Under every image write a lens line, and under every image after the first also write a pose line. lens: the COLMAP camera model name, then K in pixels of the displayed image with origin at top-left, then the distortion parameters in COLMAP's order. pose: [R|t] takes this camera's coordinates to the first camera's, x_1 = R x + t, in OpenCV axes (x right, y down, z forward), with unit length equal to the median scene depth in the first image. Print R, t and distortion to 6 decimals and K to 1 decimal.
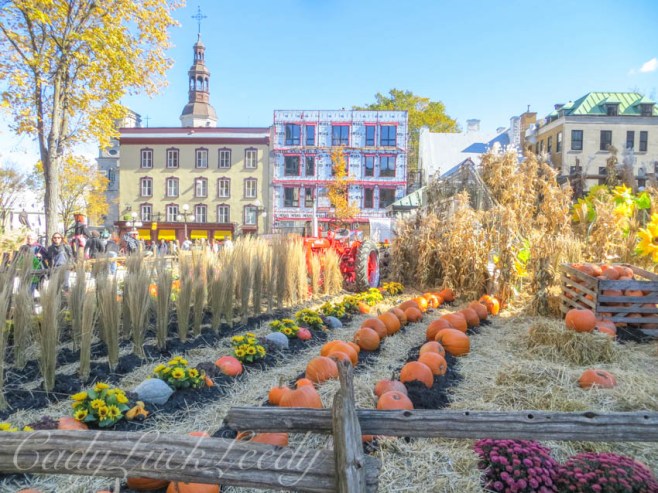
lens RADIAL K [[490.7, 0, 329.0], [0, 490.7, 246.5], [0, 0, 1]] dist [-0.020517, 0.002204]
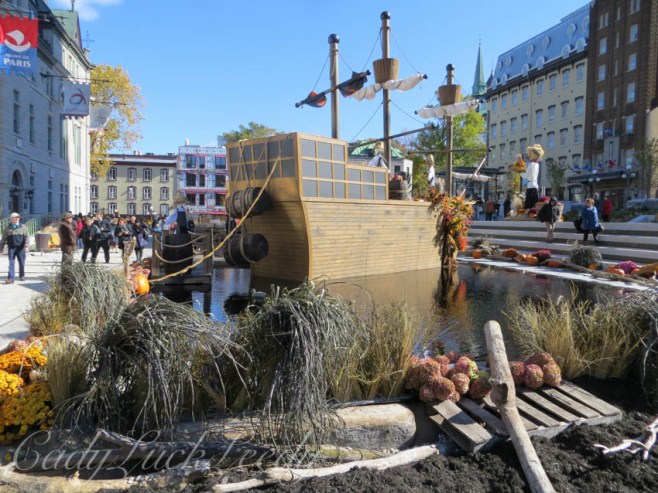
lens RADIAL K [[490.7, 0, 329.0], [0, 490.7, 246.5], [0, 0, 1]] dist [-0.020517, 0.002204]
pose [[0.961068, -0.019874, 0.275596, -0.088620], [0.013710, 0.999611, 0.024277, 0.026674], [-0.275971, -0.019553, 0.960967, -0.740165]]
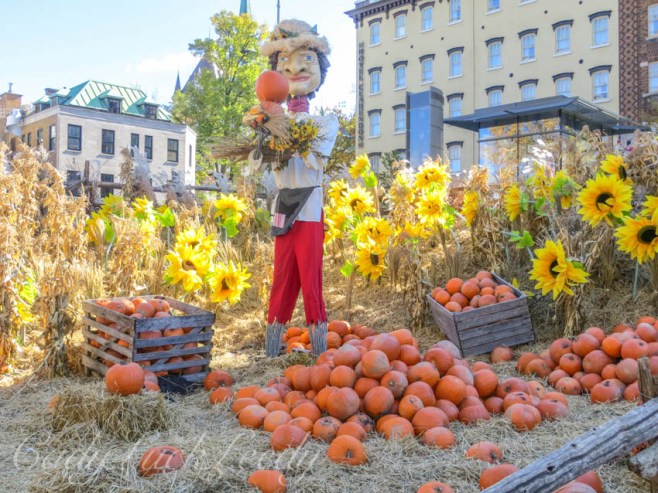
lens RADIAL K [[652.7, 0, 329.0], [0, 652.7, 246.5], [0, 0, 1]] dist [-0.046291, 0.021919]
pose [[0.663016, -0.008164, 0.748561, -0.000862], [0.040262, 0.998882, -0.024767, -0.001166], [-0.747522, 0.046559, 0.662603, 0.013025]]
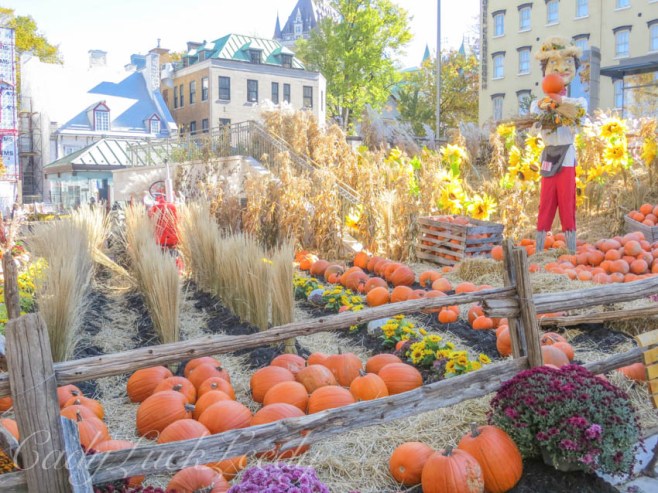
lens RADIAL K [[652.7, 0, 329.0], [0, 652.7, 246.5], [0, 0, 1]] dist [-0.046291, 0.021919]
pose [[0.760625, -0.077092, 0.644598, -0.115579], [0.047657, 0.996876, 0.062988, -0.000760], [-0.647440, -0.017191, 0.761922, -0.009317]]
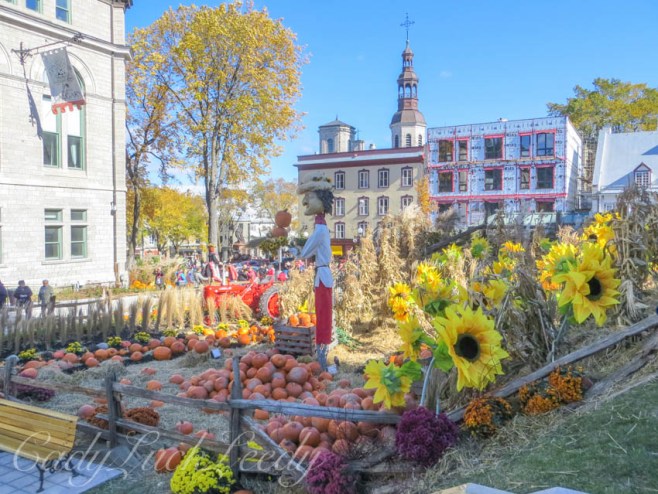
lens RADIAL K [[539.7, 0, 329.0], [0, 539.7, 247.0], [0, 0, 1]] dist [-0.043857, 0.000134]
pose [[0.886514, 0.000503, -0.462701, 0.226154], [-0.002417, 0.999991, -0.003545, -0.027445], [0.462695, 0.004261, 0.886508, -0.087943]]
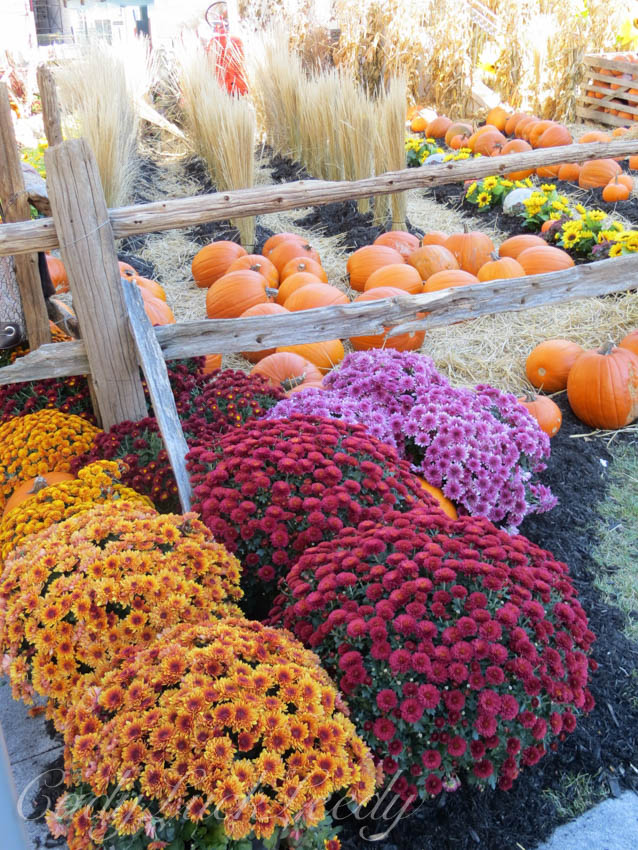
lens RADIAL K [[843.2, 0, 319.0], [0, 843.2, 425.0], [0, 0, 1]] dist [-0.046291, 0.021919]
pose [[0.845039, -0.254573, 0.470214, -0.116767], [0.052329, 0.914543, 0.401089, 0.003115], [-0.532137, -0.314331, 0.786146, -0.008488]]
